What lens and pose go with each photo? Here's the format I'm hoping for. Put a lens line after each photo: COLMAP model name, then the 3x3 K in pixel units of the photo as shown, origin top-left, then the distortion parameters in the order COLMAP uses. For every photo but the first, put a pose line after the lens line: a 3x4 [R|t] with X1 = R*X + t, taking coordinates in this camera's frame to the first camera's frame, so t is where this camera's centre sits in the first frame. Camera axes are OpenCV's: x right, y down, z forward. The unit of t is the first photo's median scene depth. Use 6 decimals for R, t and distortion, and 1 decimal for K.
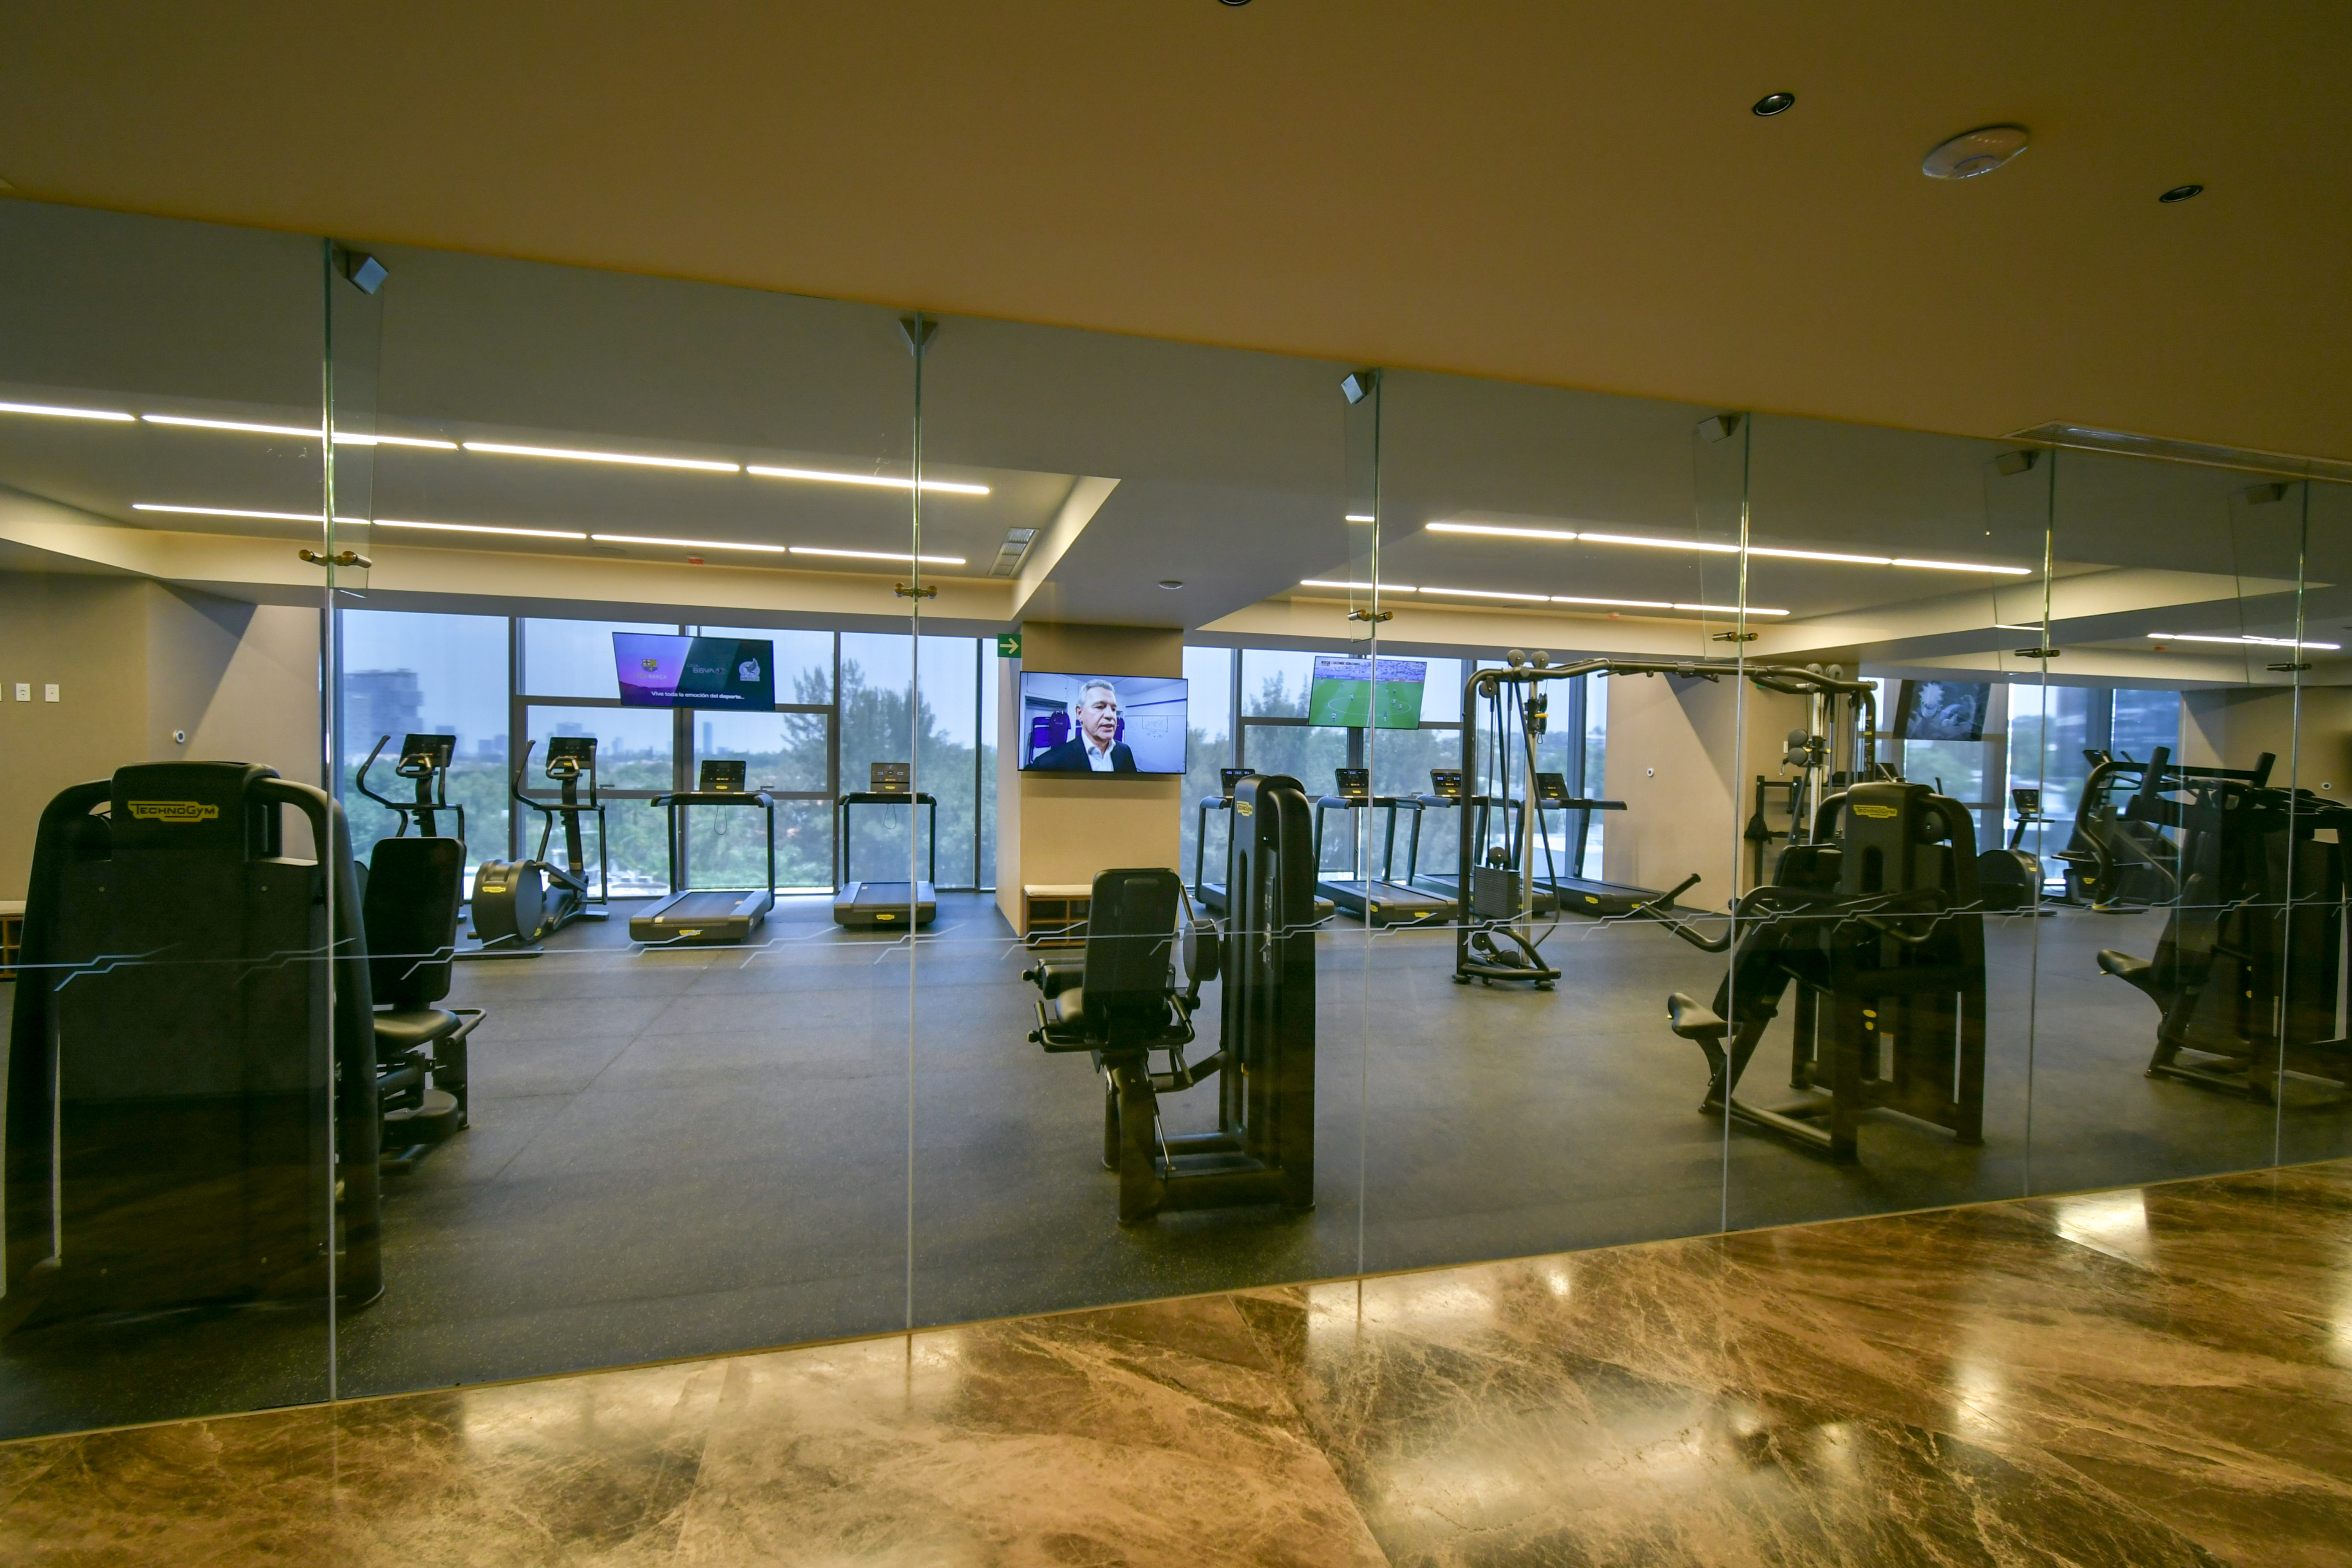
lens RADIAL K [[1037.6, 0, 1187.0], [0, 1037.6, 789.4], [0, 0, 1]] dist [0.002671, -0.006666]
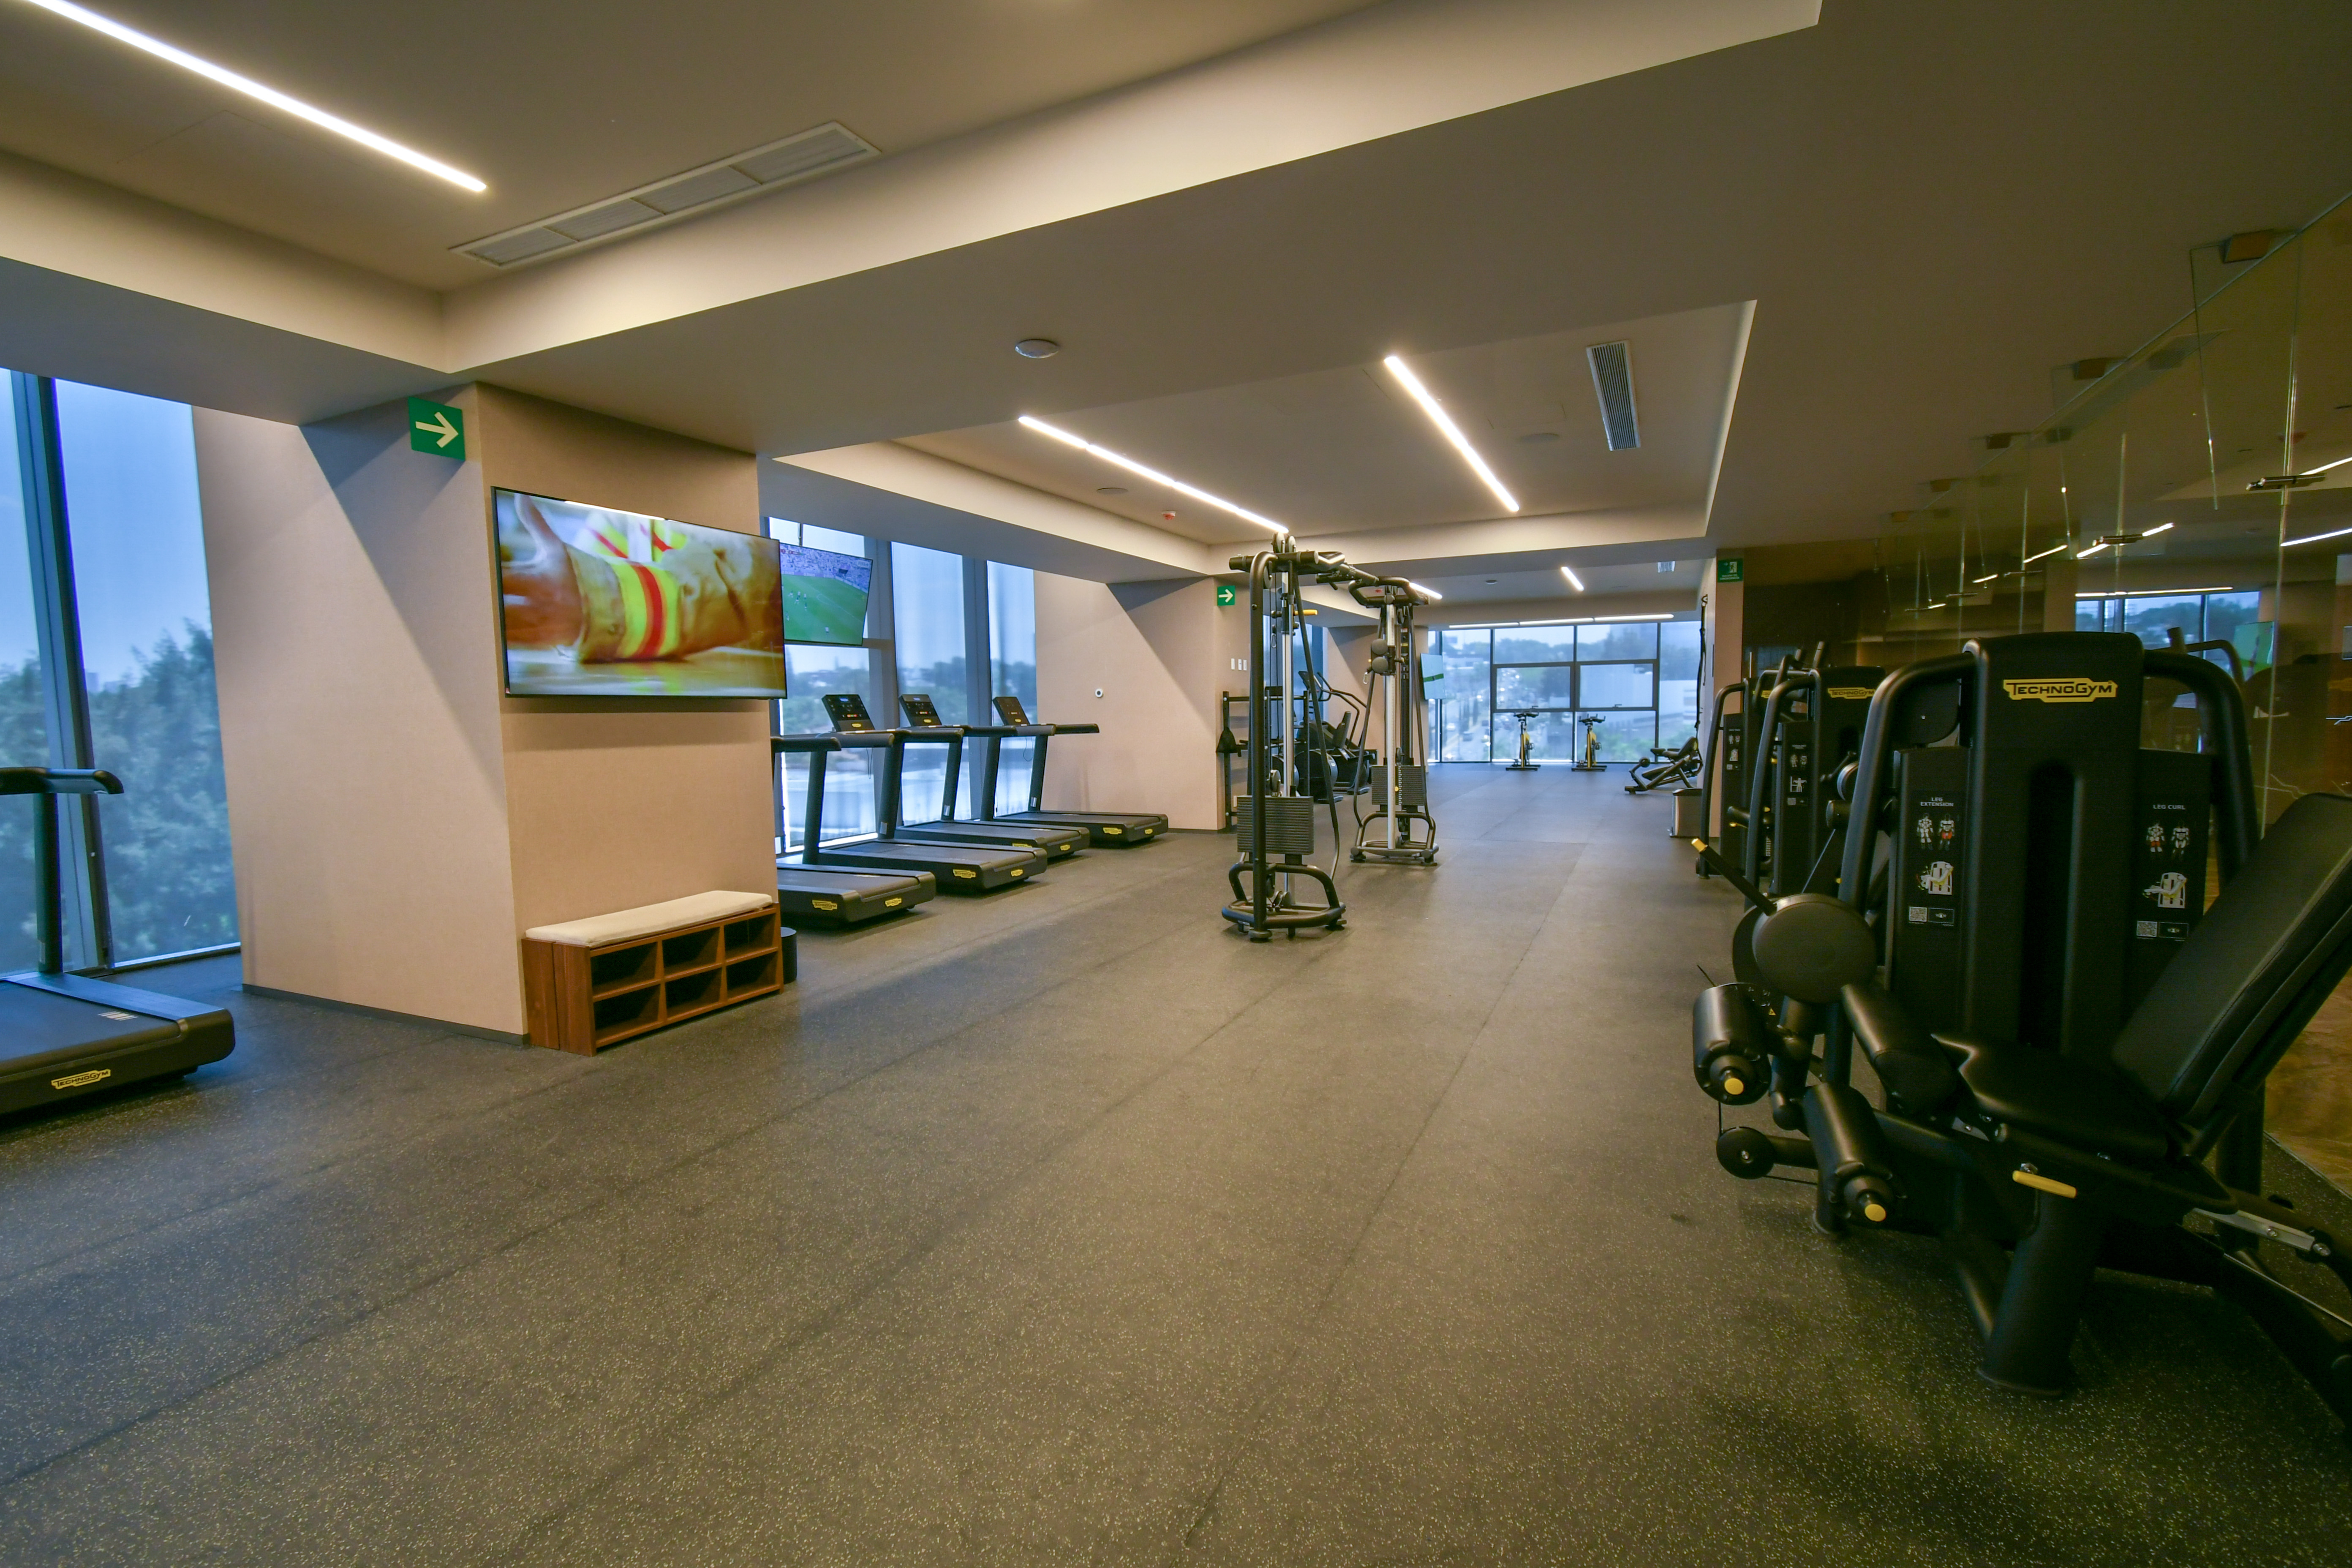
lens RADIAL K [[1037.6, 0, 1187.0], [0, 1037.6, 789.4], [0, 0, 1]] dist [0.002671, -0.006666]
pose [[0.643414, -0.090009, 0.760208, -0.264988], [0.046934, 0.995834, 0.078185, 0.001285], [-0.764078, -0.014626, 0.644958, 0.363640]]
